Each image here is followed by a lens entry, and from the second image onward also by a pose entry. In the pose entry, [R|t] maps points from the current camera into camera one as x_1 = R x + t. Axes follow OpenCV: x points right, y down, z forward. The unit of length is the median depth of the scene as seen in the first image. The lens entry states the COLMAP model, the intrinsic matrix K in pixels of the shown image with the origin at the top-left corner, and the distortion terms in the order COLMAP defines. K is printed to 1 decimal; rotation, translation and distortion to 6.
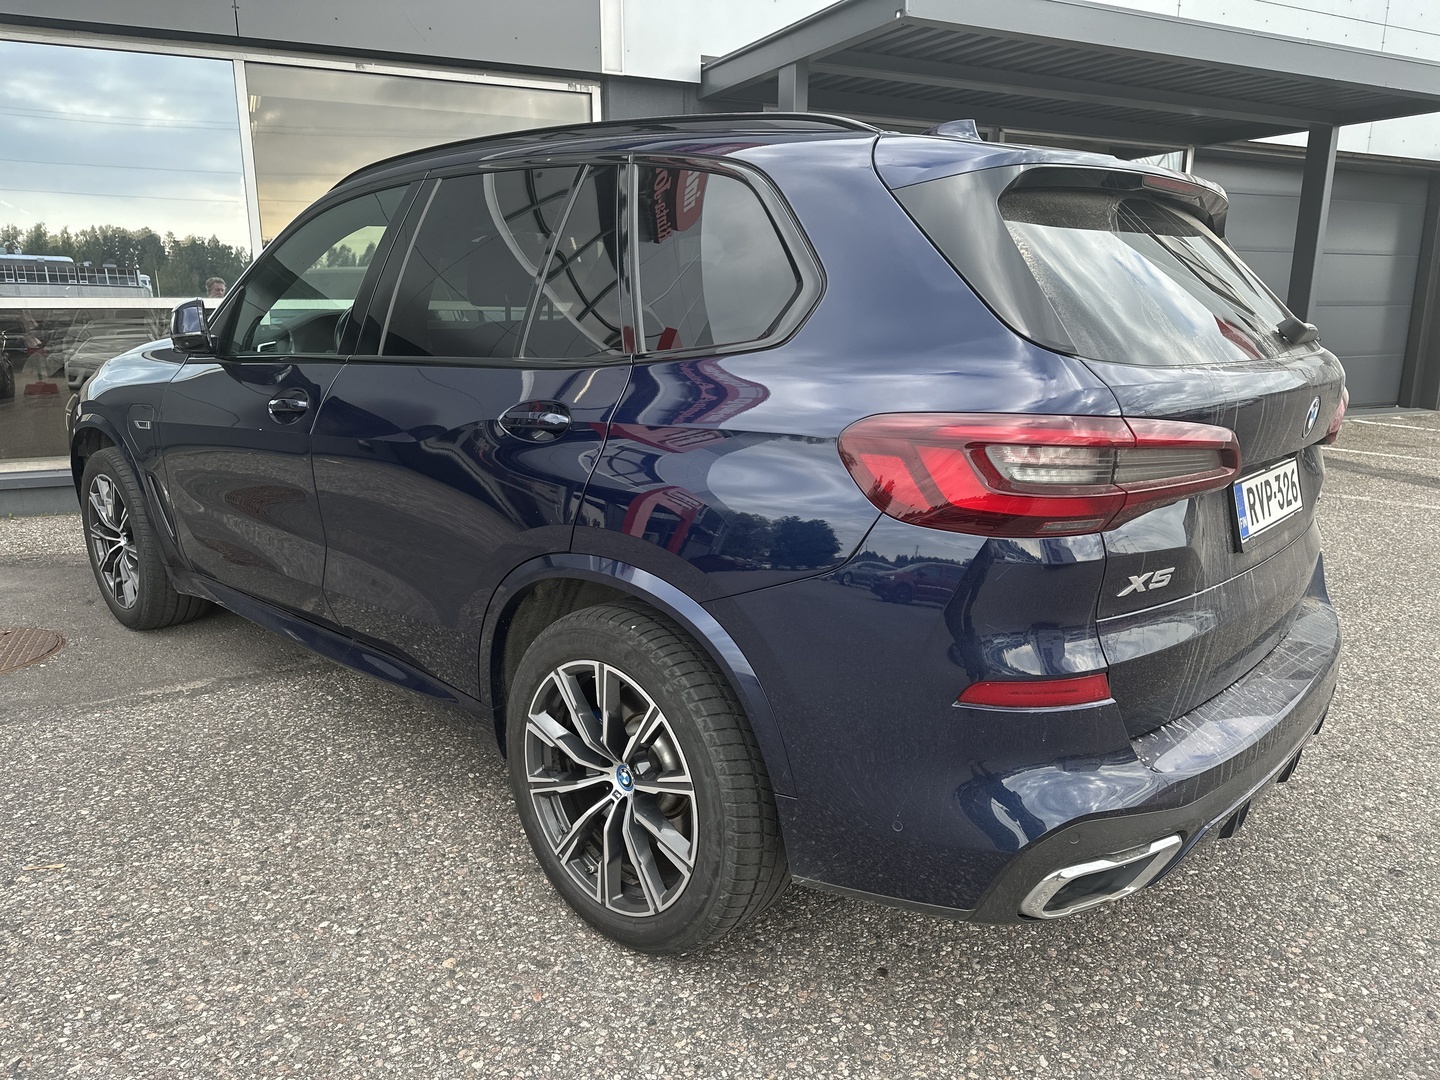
lens RADIAL K [[1014.3, 0, 761.9], [0, 1014.3, 539.6], [0, 0, 1]] dist [-0.002332, -0.004849]
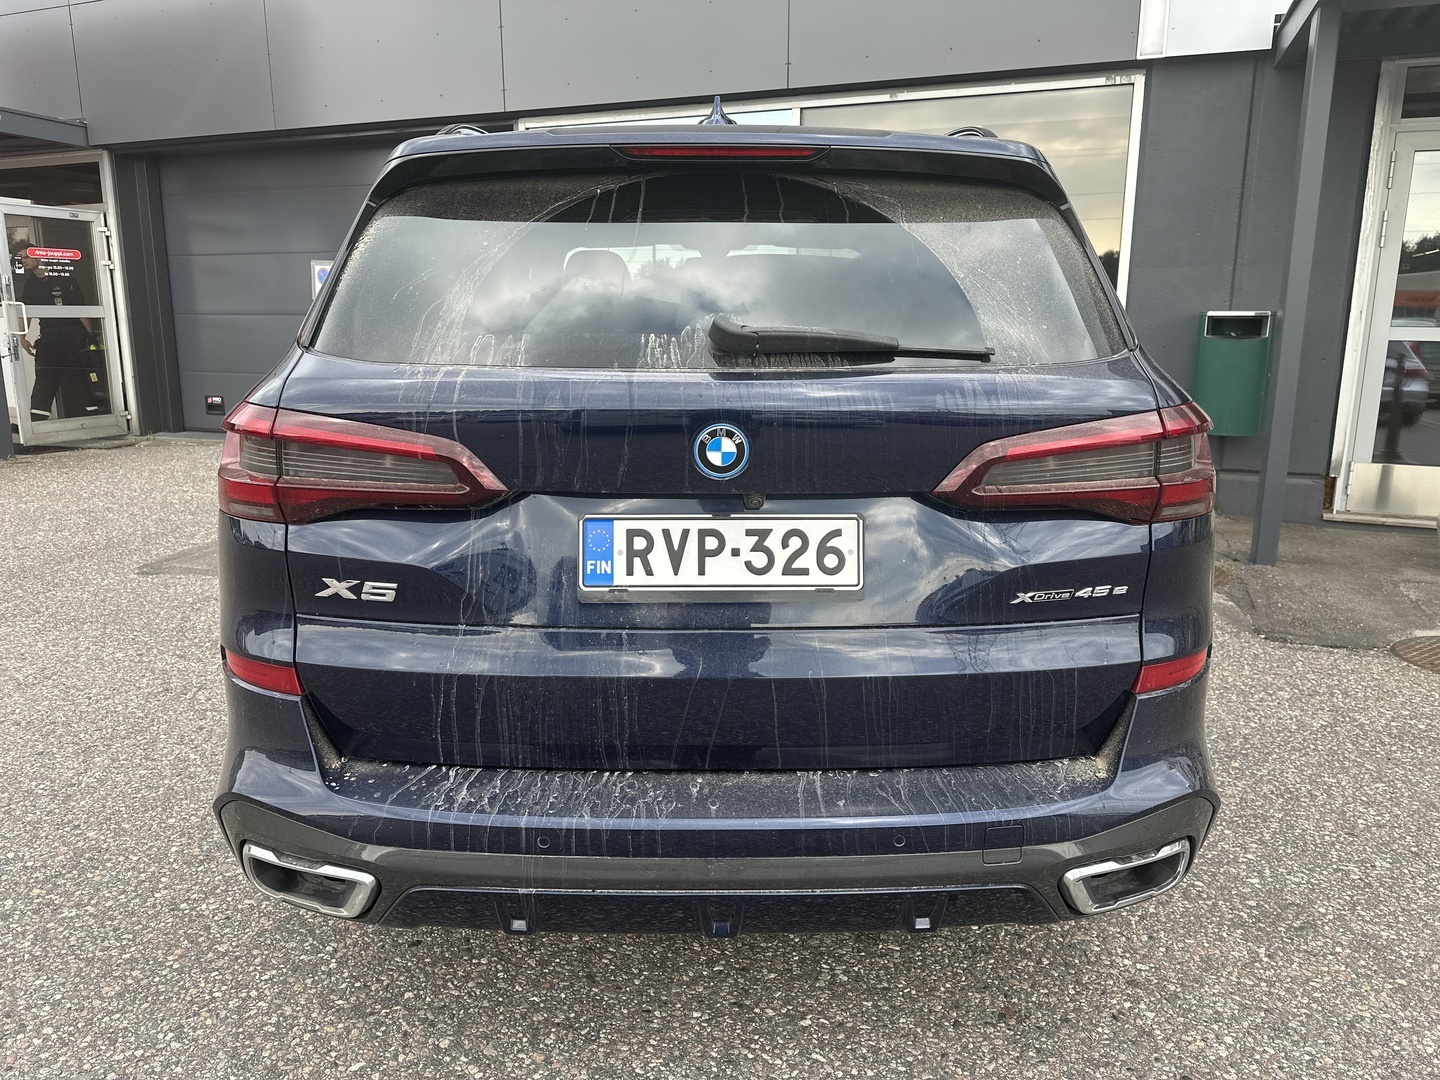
lens RADIAL K [[1038.2, 0, 803.6], [0, 1038.2, 536.4], [0, 0, 1]] dist [0.130393, -0.196968]
pose [[0.683505, 0.150305, -0.714303, 1.105138], [-0.169241, 0.984537, 0.045224, -0.100153], [0.710055, 0.089979, 0.698374, 0.487923]]
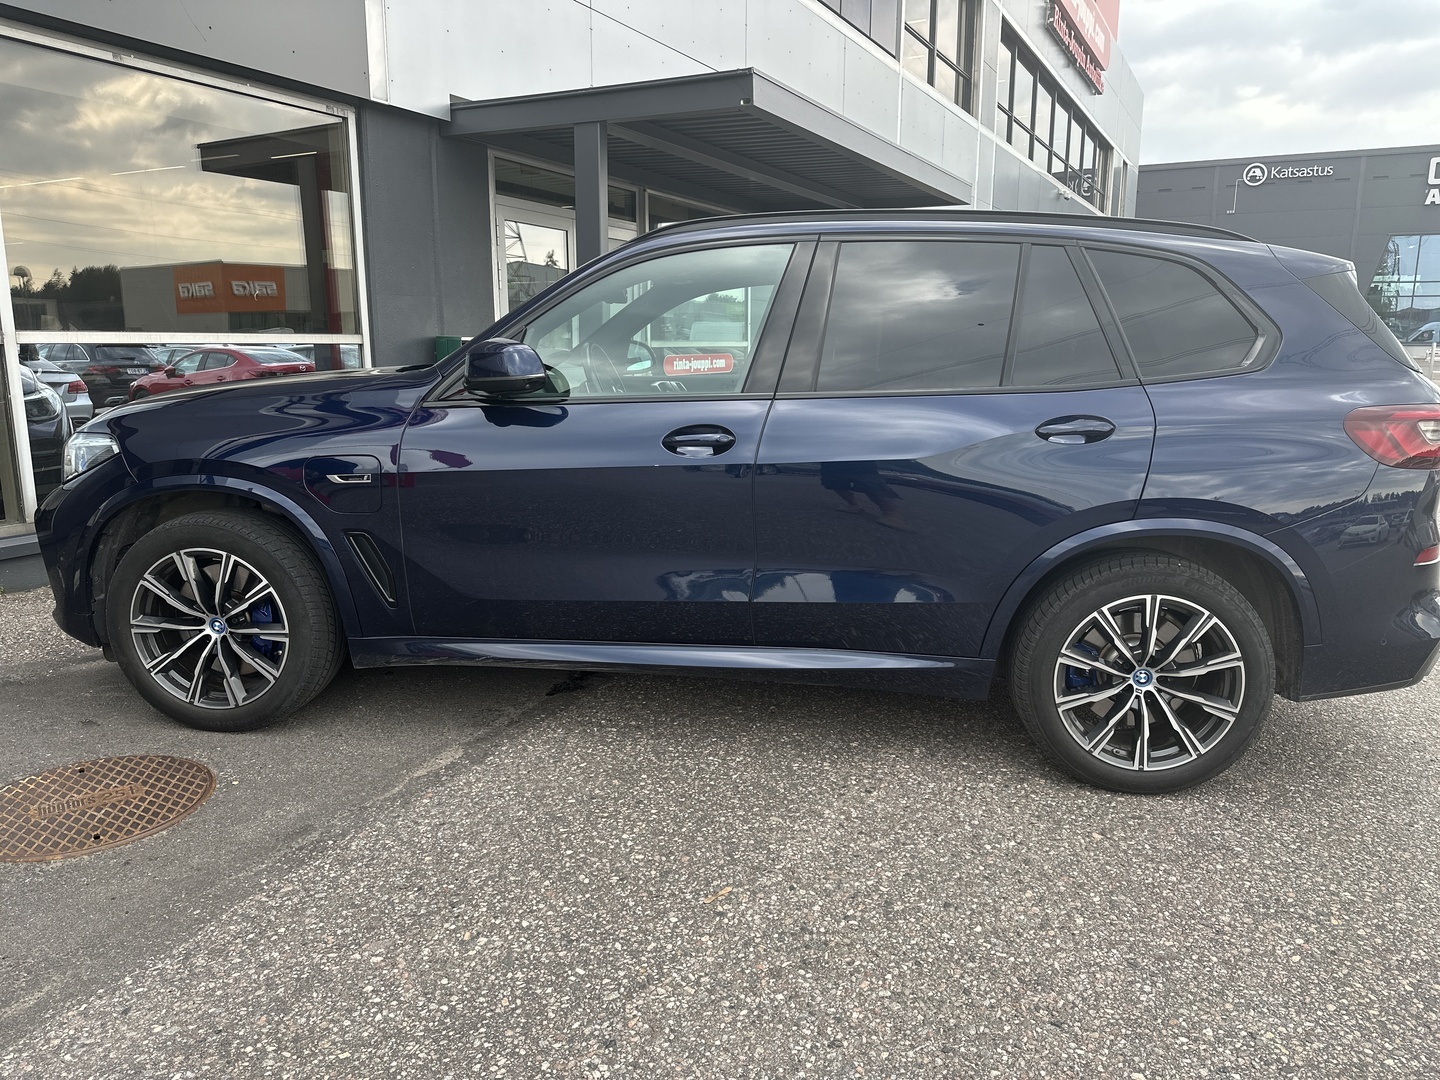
lens RADIAL K [[1000.4, 0, 716.6], [0, 1000.4, 539.0], [0, 0, 1]] dist [0.054996, -0.077509]
pose [[0.809548, -0.109623, 0.576728, -1.425363], [0.126330, 0.991925, 0.011214, -0.051246], [-0.573300, 0.063780, 0.816860, 0.166630]]
